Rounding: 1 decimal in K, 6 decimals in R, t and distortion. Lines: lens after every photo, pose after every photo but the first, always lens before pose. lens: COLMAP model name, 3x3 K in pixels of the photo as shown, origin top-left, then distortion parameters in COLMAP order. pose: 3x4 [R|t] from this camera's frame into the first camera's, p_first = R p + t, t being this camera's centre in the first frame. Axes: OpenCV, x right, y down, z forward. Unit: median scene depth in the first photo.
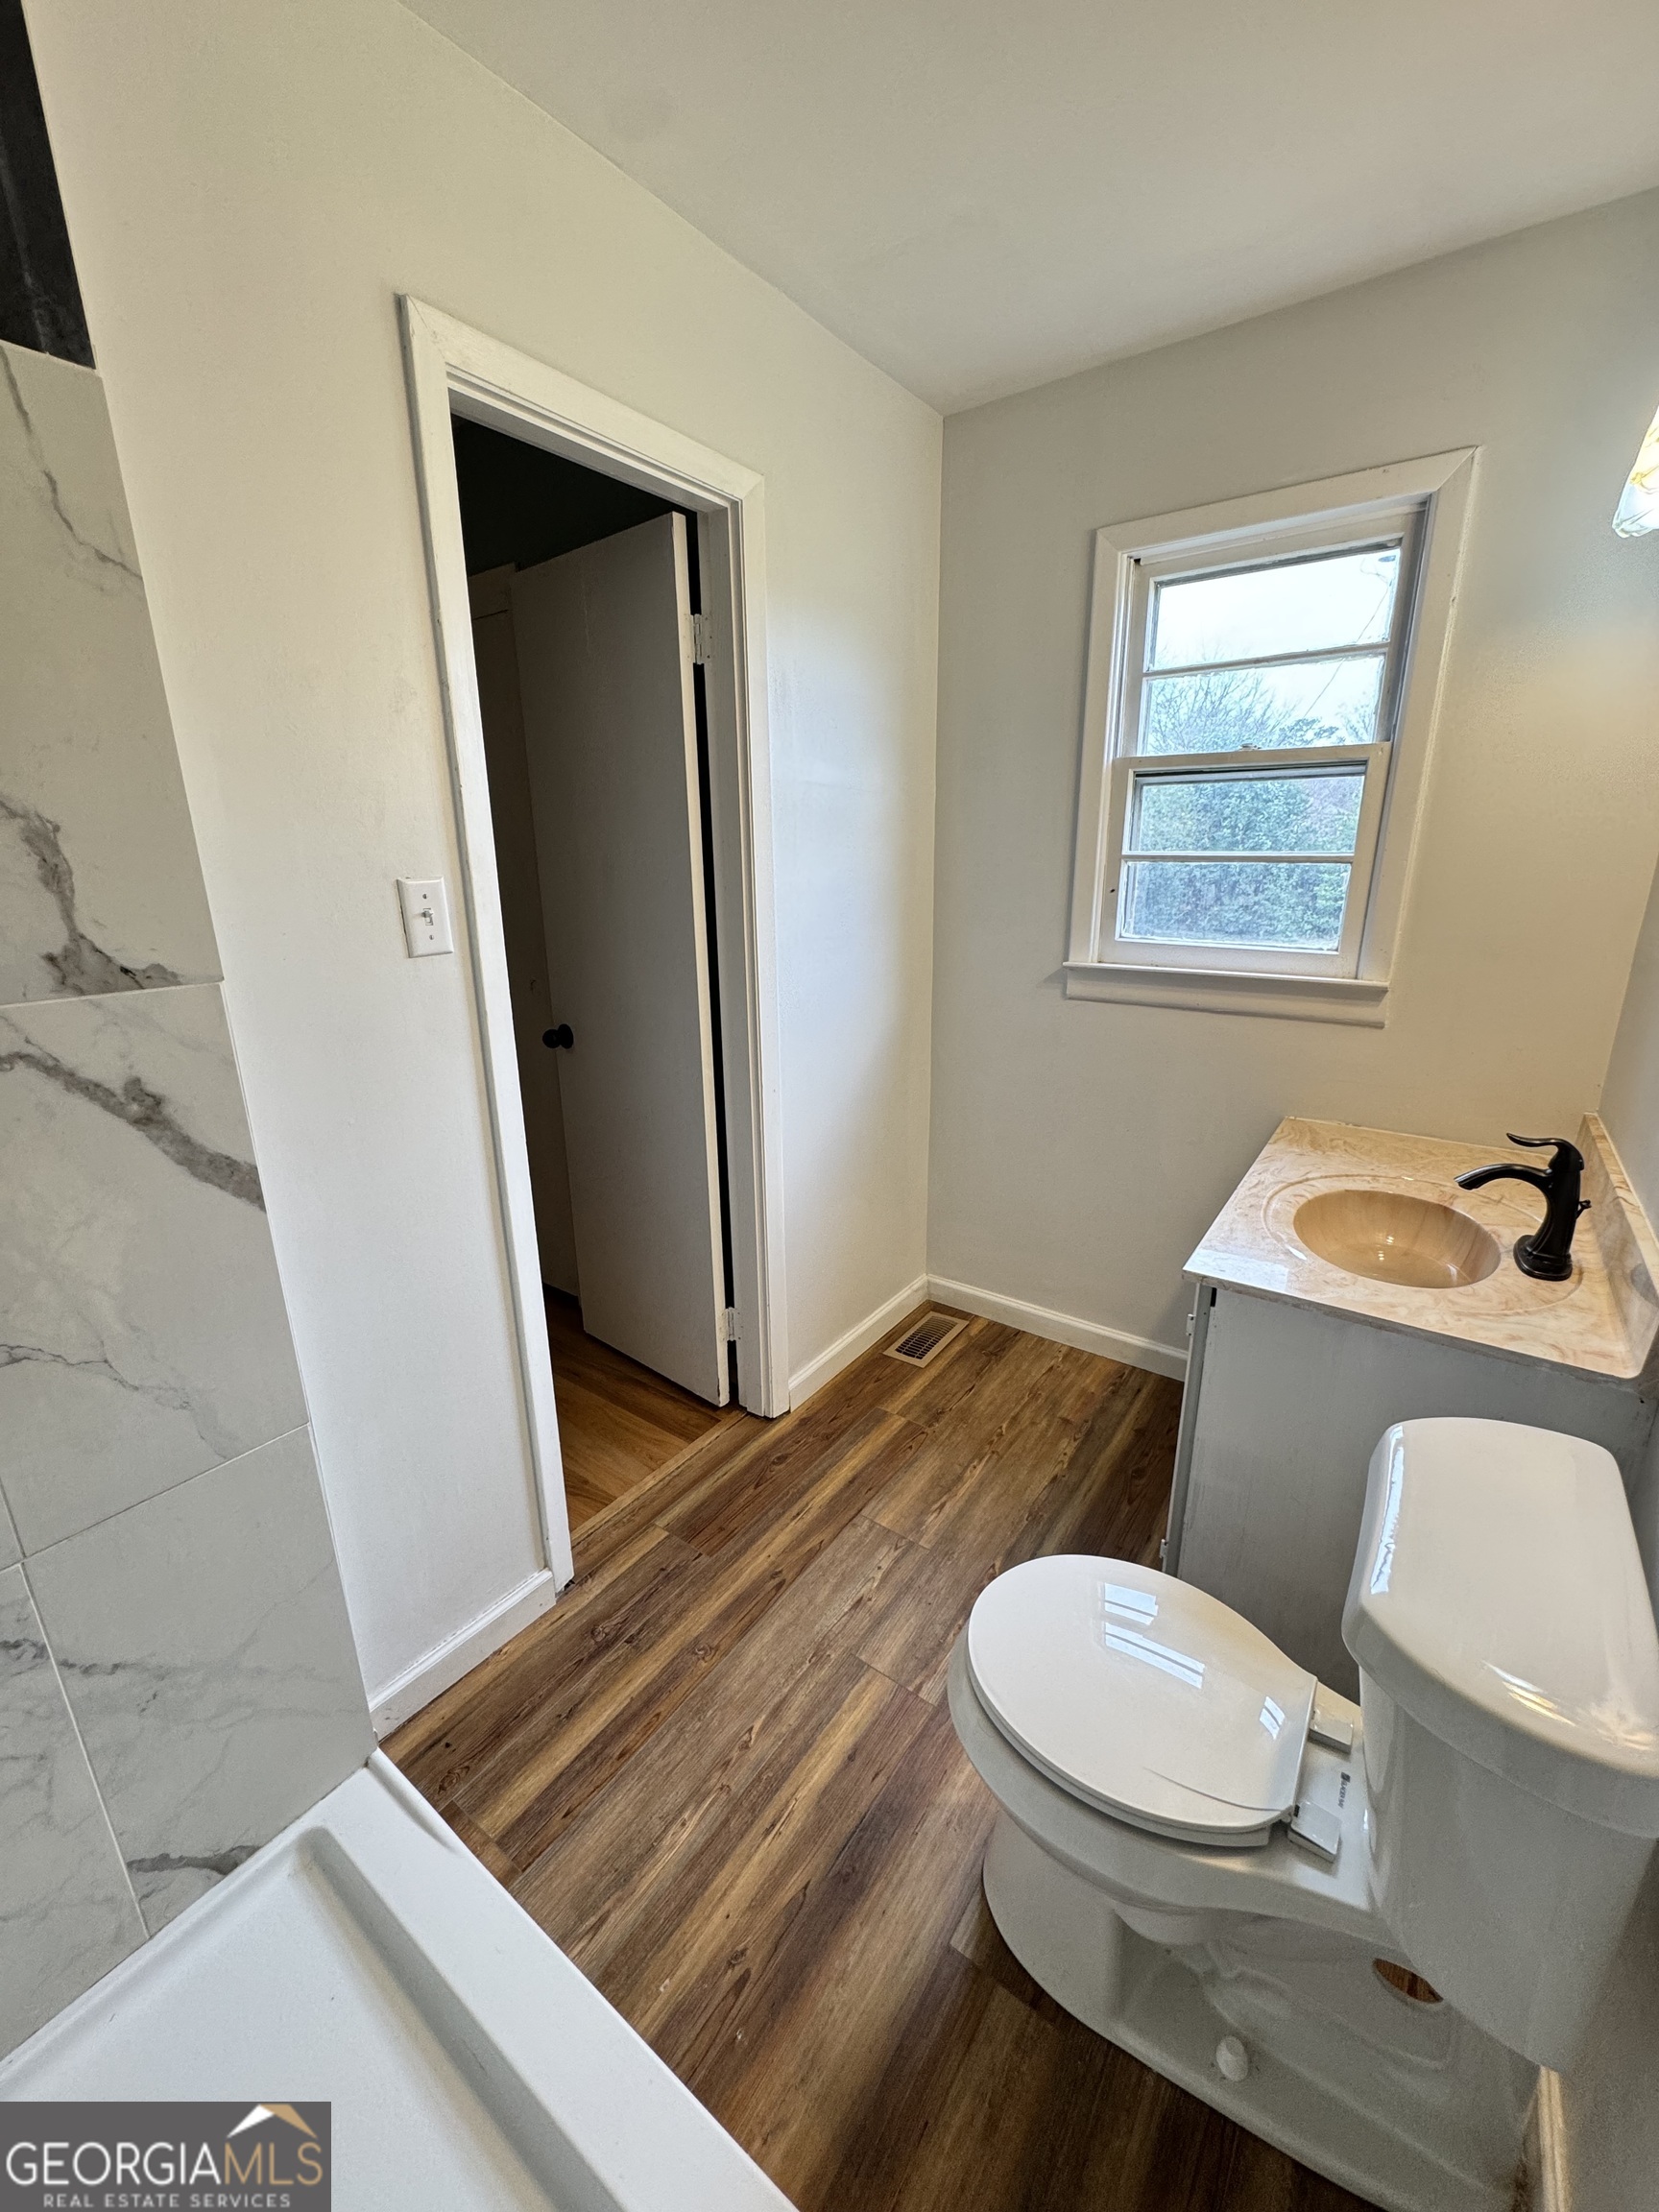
lens RADIAL K [[882.9, 0, 833.9], [0, 882.9, 1115.4], [0, 0, 1]] dist [-0.003399, 0.000334]
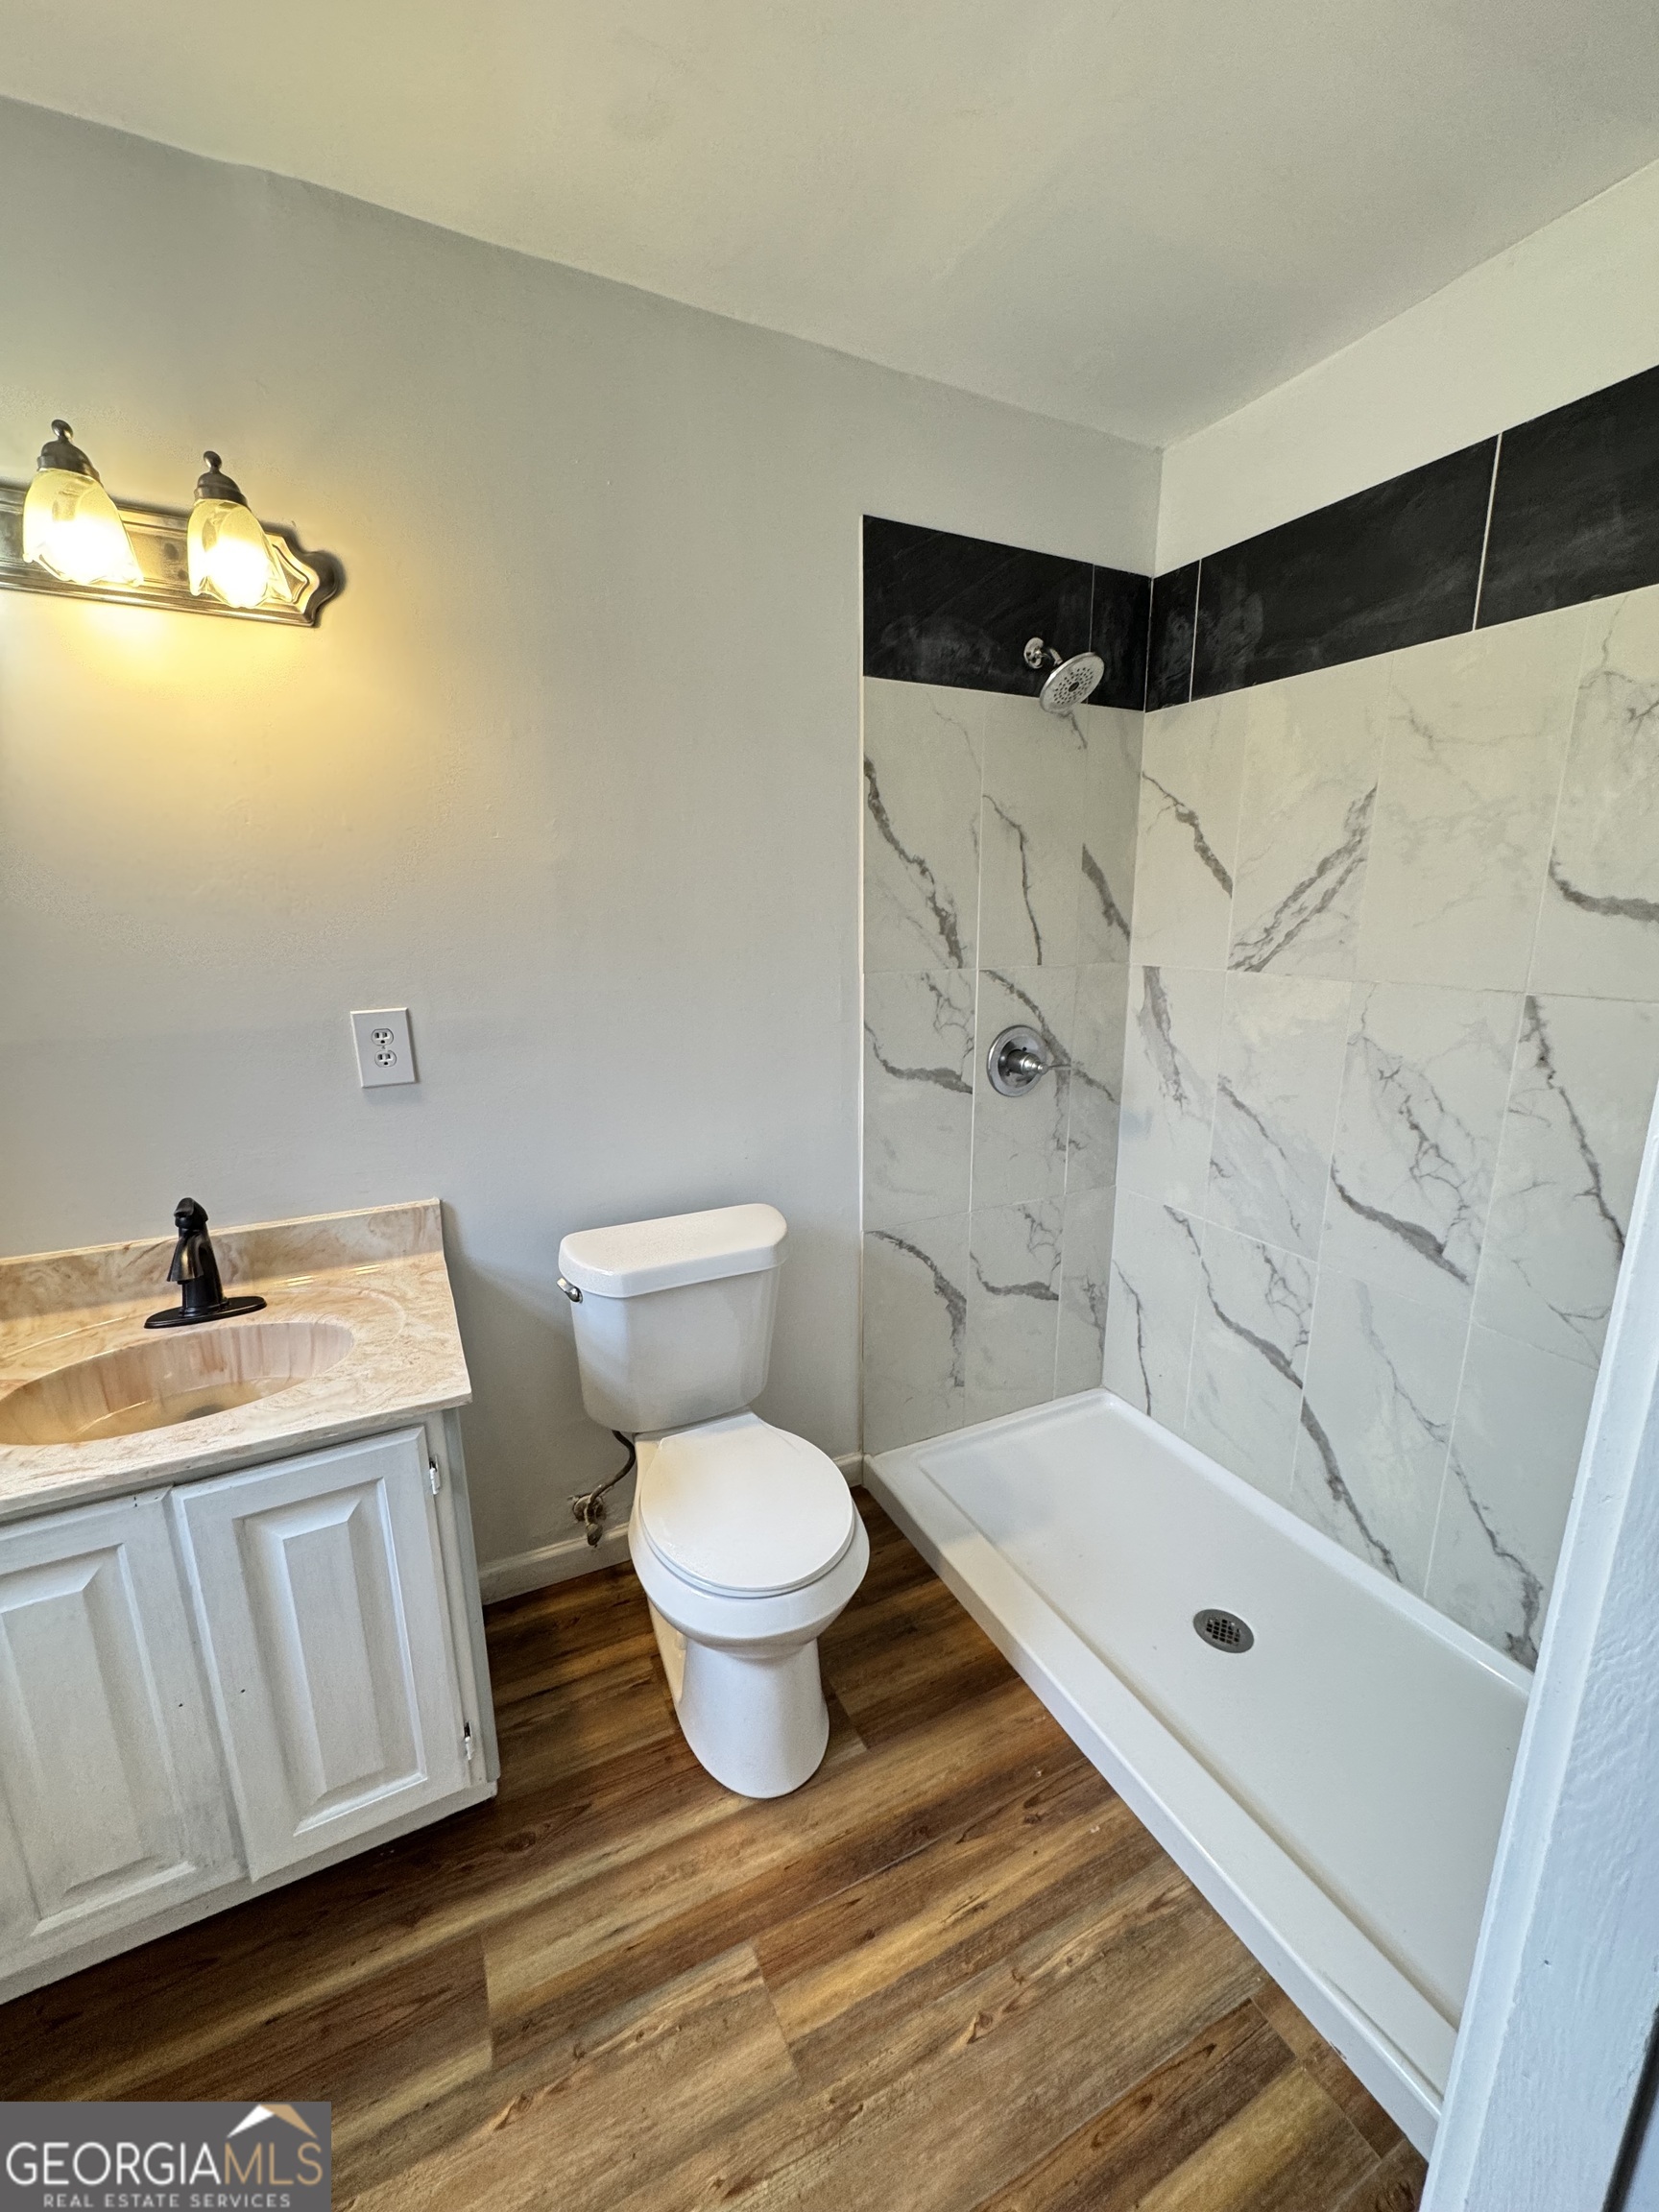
lens RADIAL K [[882.9, 0, 833.2], [0, 882.9, 1103.0], [0, 0, 1]] dist [-0.003399, 0.000334]
pose [[-0.882297, -0.087900, 0.462412, -0.289128], [0.150300, 0.878364, 0.453746, -0.407085], [-0.446051, 0.469840, -0.761767, 1.344693]]
